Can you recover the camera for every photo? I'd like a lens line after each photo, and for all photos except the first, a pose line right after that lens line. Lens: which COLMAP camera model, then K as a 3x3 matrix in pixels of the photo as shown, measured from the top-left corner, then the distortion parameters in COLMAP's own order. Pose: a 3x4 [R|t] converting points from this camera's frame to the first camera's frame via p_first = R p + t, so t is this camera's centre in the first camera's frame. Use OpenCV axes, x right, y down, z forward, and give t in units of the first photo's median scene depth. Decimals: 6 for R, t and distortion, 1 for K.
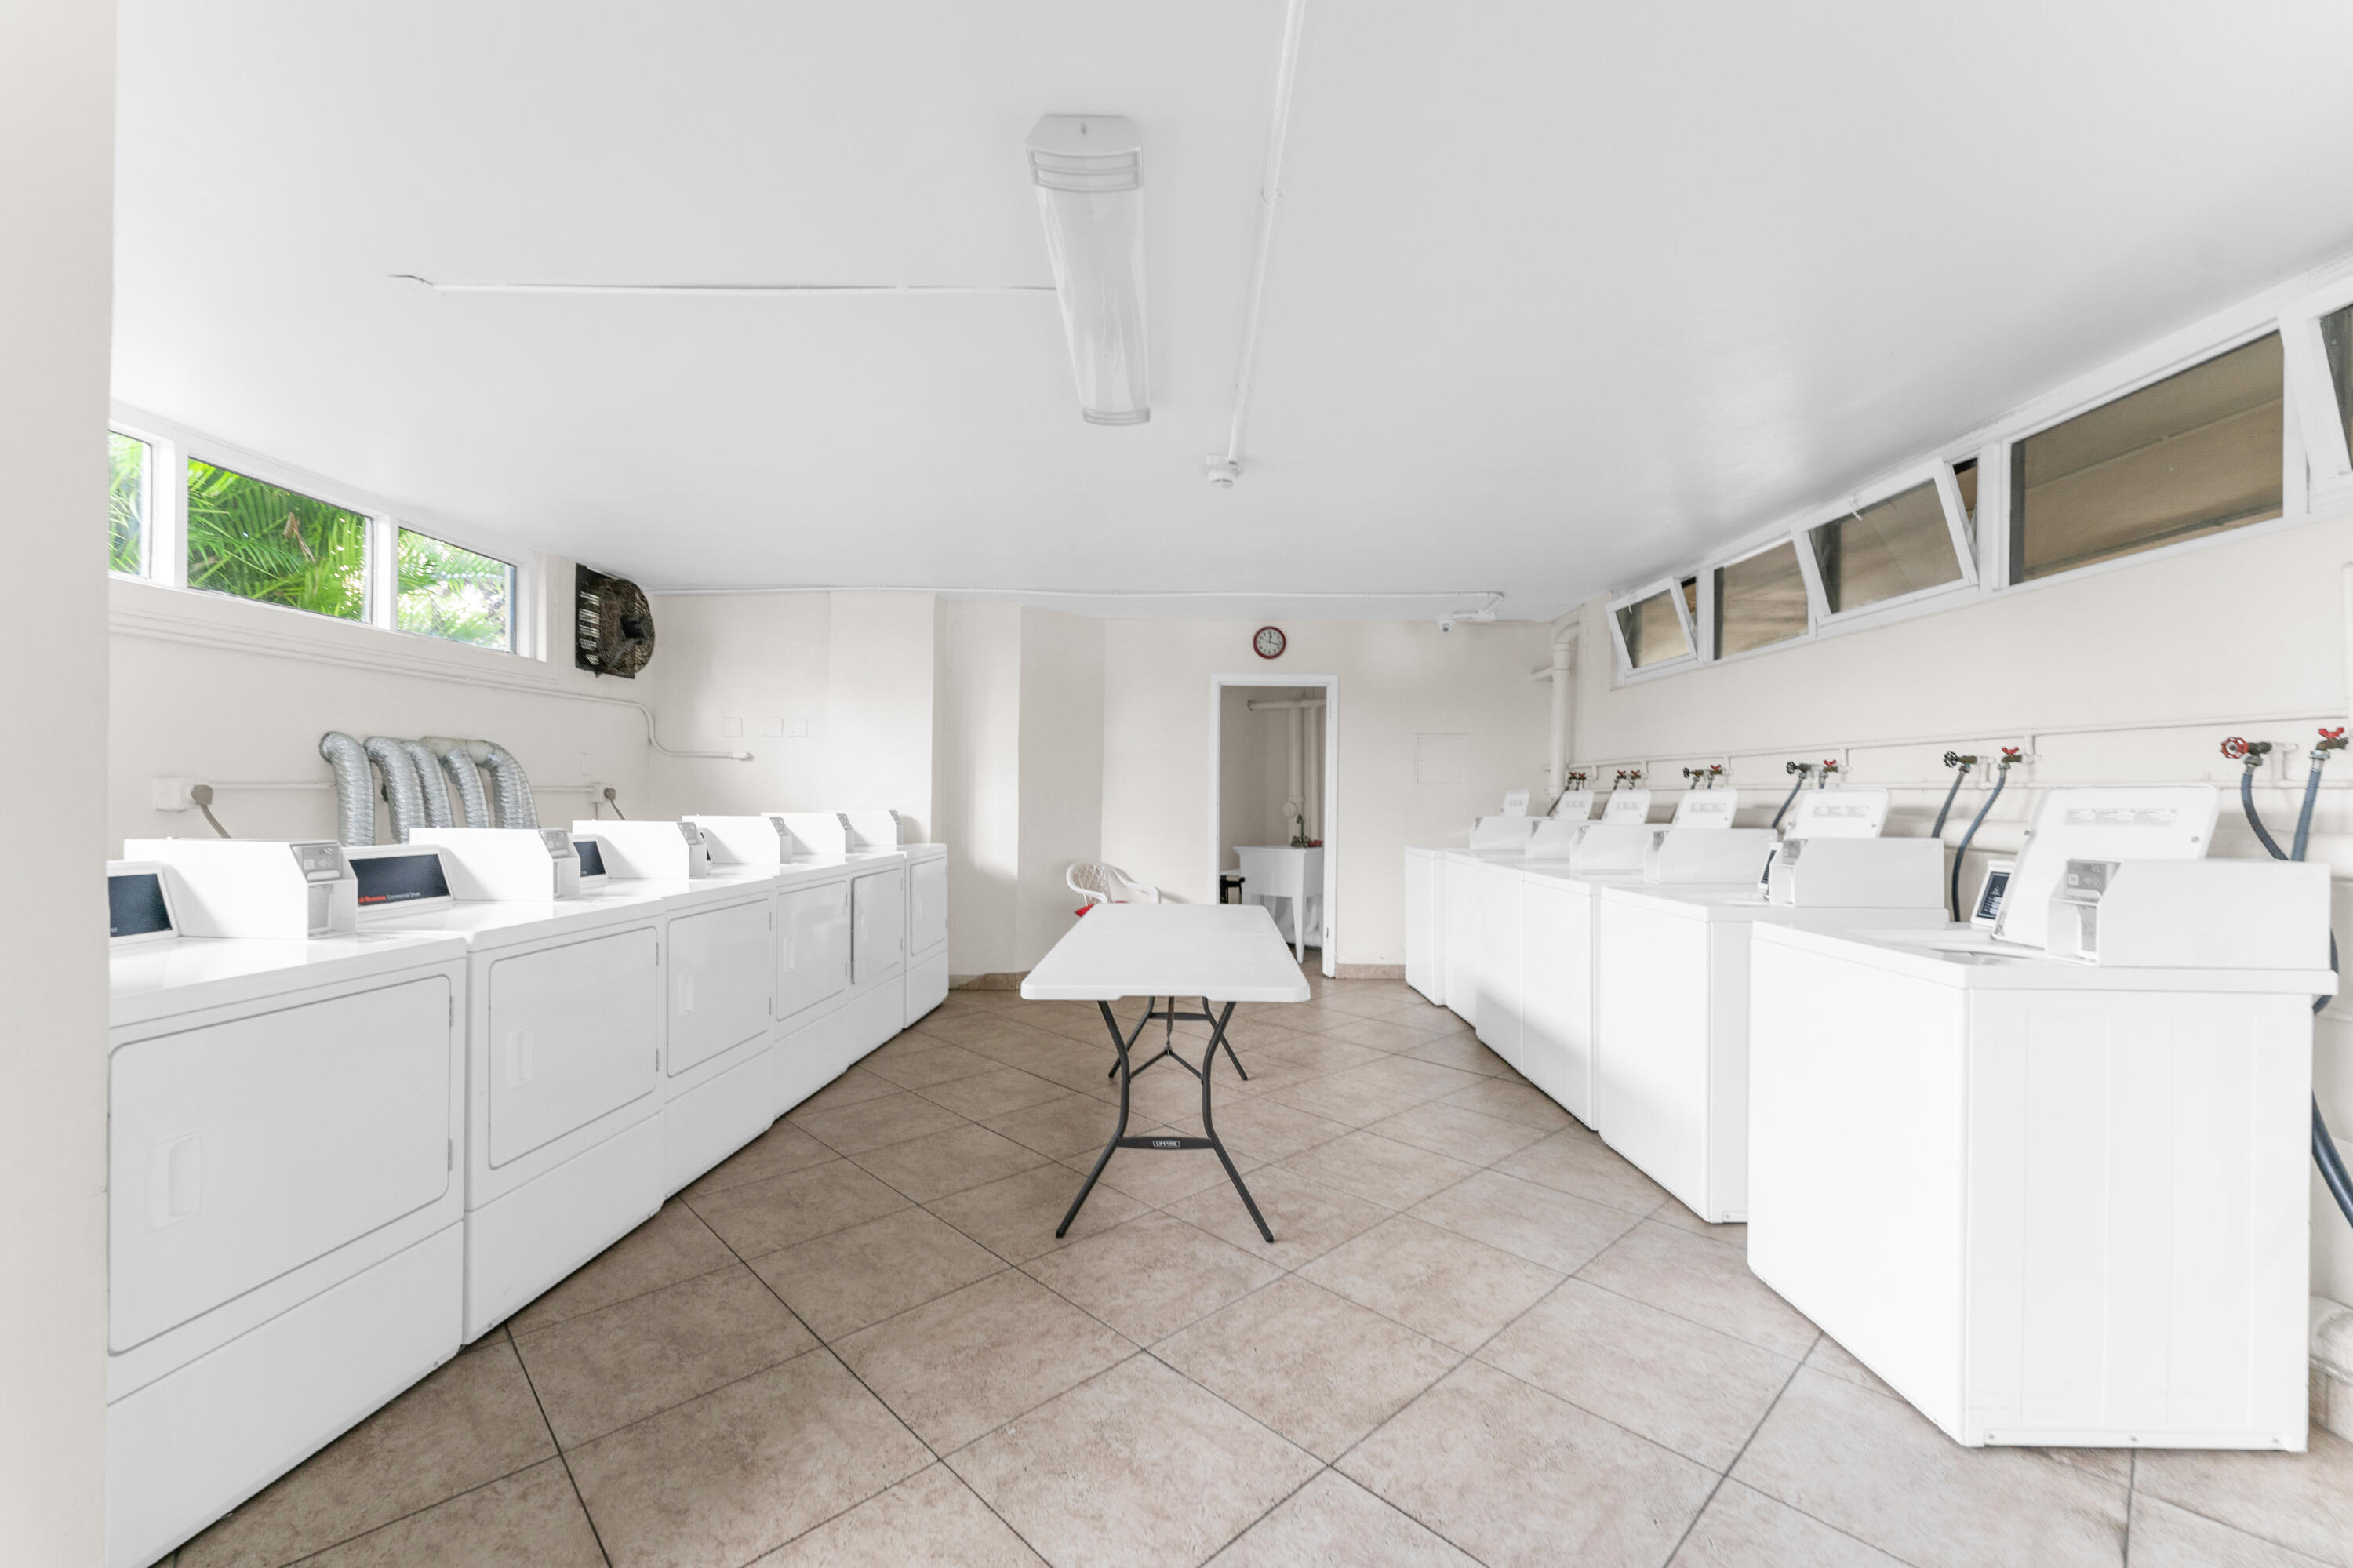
lens RADIAL K [[953.5, 0, 1166.8], [0, 953.5, 778.5], [0, 0, 1]] dist [-0.000941, -0.000279]
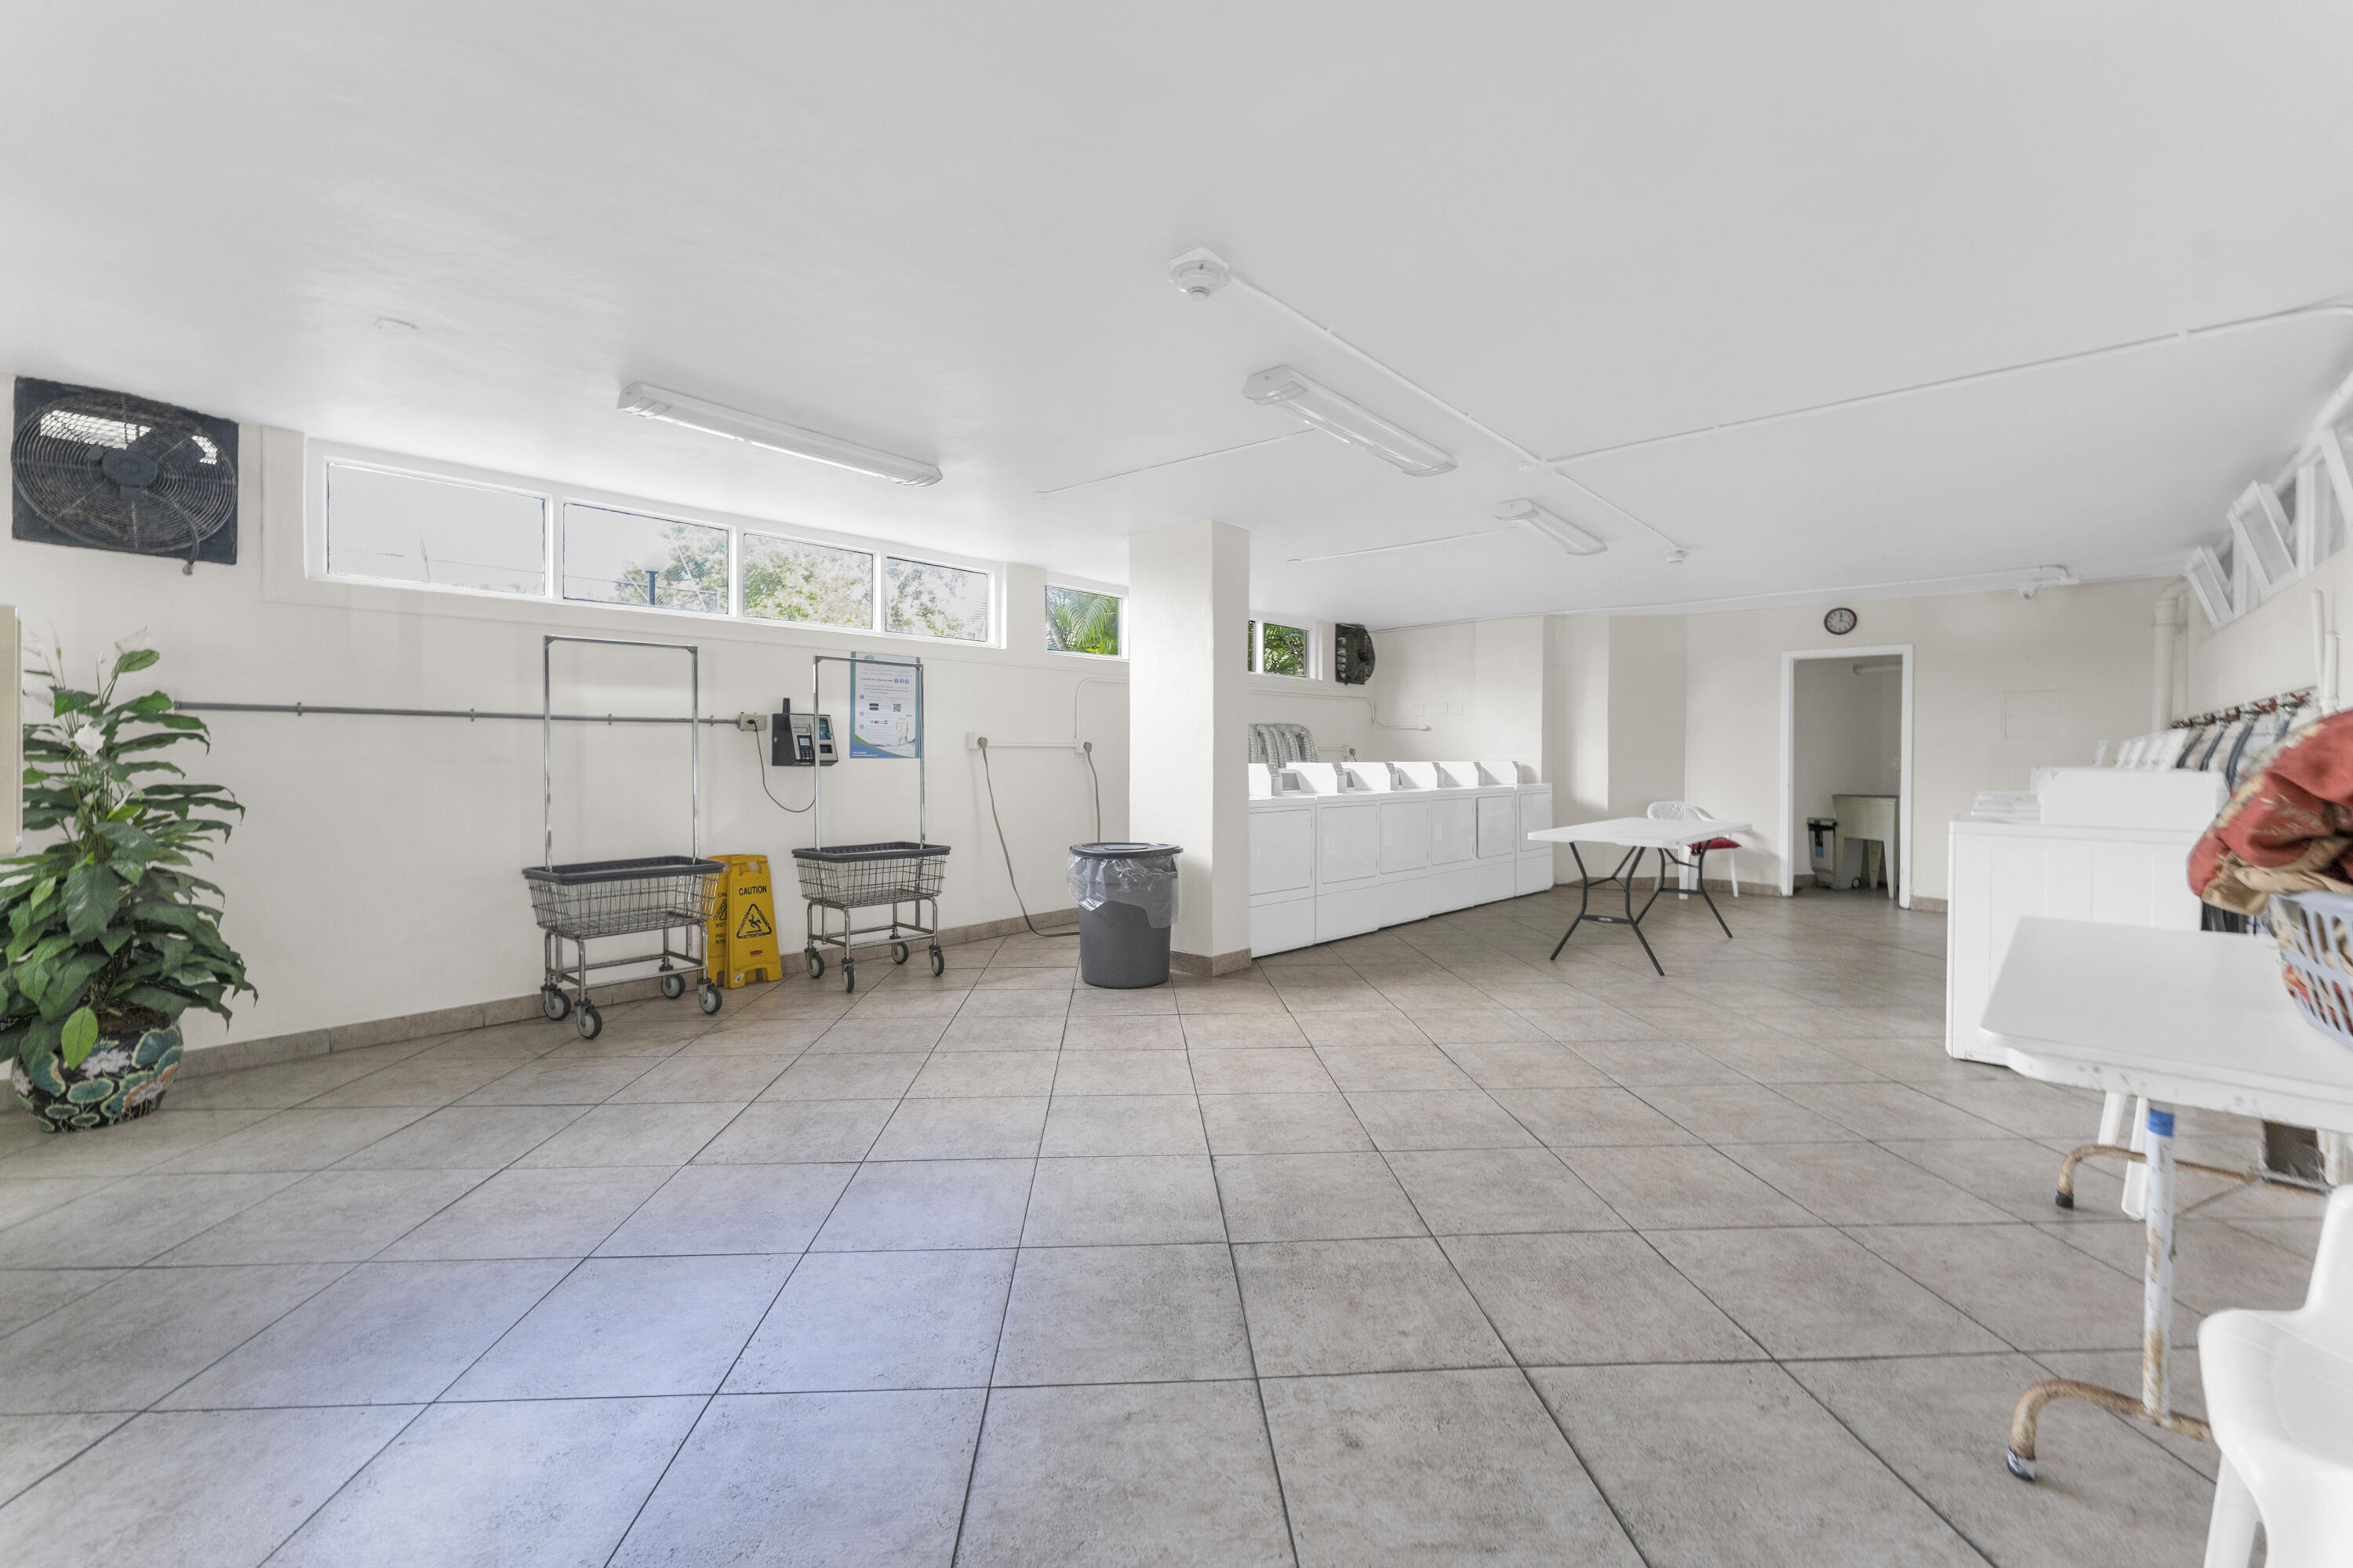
lens RADIAL K [[953.5, 0, 1166.8], [0, 953.5, 778.5], [0, 0, 1]] dist [-0.000941, -0.000279]
pose [[0.758190, 0.010597, -0.651947, 0.298181], [0.013665, 0.999390, 0.032136, 0.004533], [0.651890, -0.033274, 0.757583, -0.549069]]
